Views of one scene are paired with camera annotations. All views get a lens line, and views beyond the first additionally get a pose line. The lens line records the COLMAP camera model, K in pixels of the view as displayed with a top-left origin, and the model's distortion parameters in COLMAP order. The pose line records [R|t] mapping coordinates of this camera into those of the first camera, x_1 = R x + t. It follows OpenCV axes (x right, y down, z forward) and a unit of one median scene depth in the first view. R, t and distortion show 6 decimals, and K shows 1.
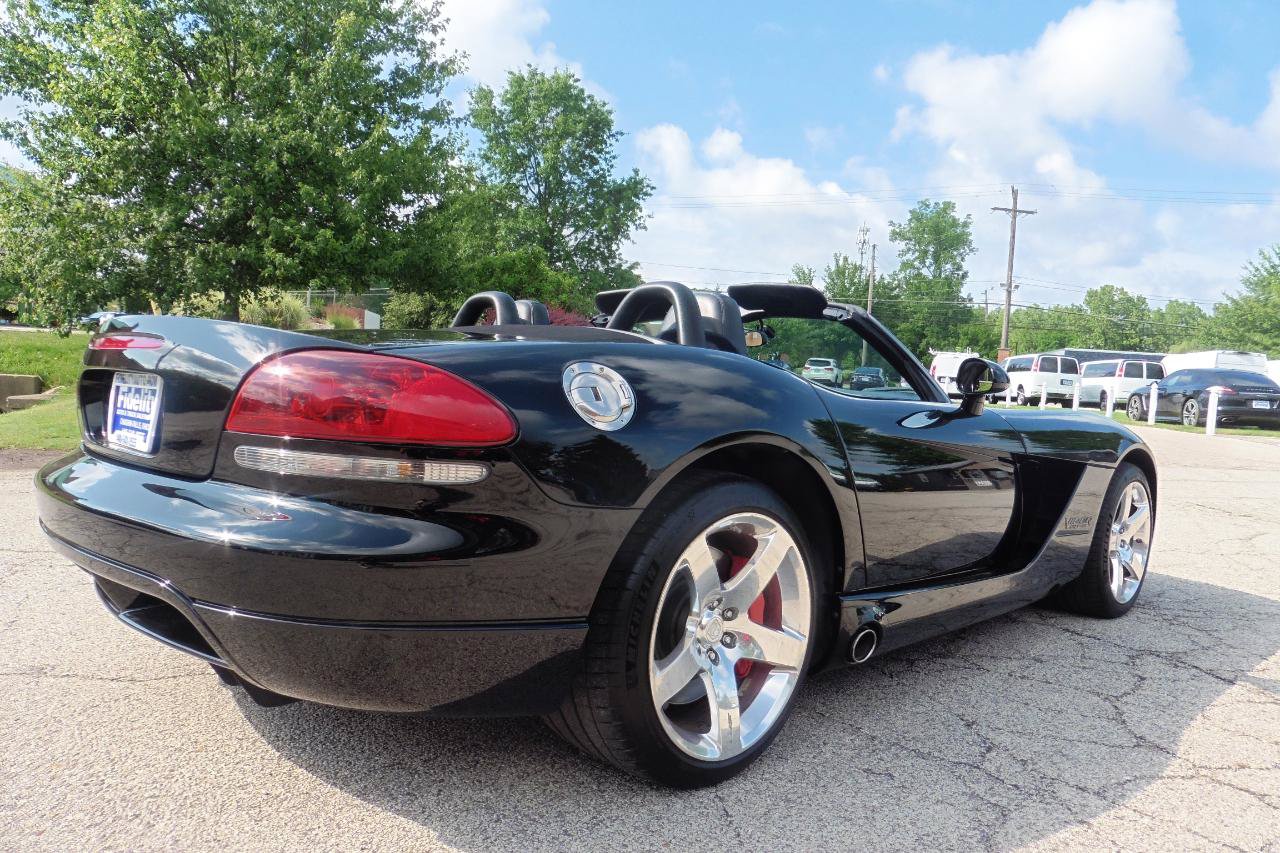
lens RADIAL K [[1007.0, 0, 641.8], [0, 1007.0, 452.4], [0, 0, 1]] dist [-0.113643, 0.125610]
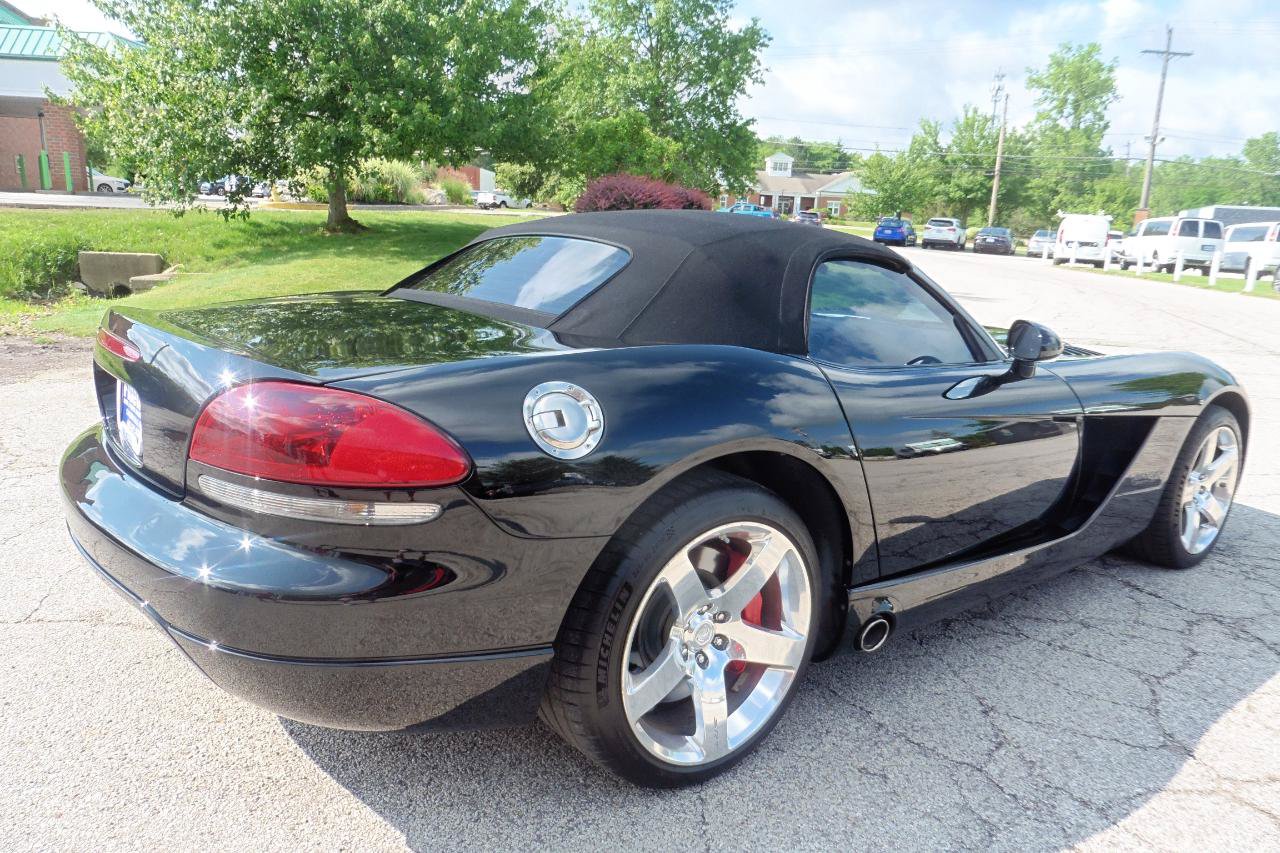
lens RADIAL K [[996.7, 0, 647.2], [0, 996.7, 463.5], [0, 0, 1]] dist [-0.116560, 0.127475]
pose [[0.993232, 0.023334, -0.113780, 0.072258], [-0.004899, 0.987156, 0.159682, -0.083340], [0.116044, -0.158044, 0.980589, 0.038085]]
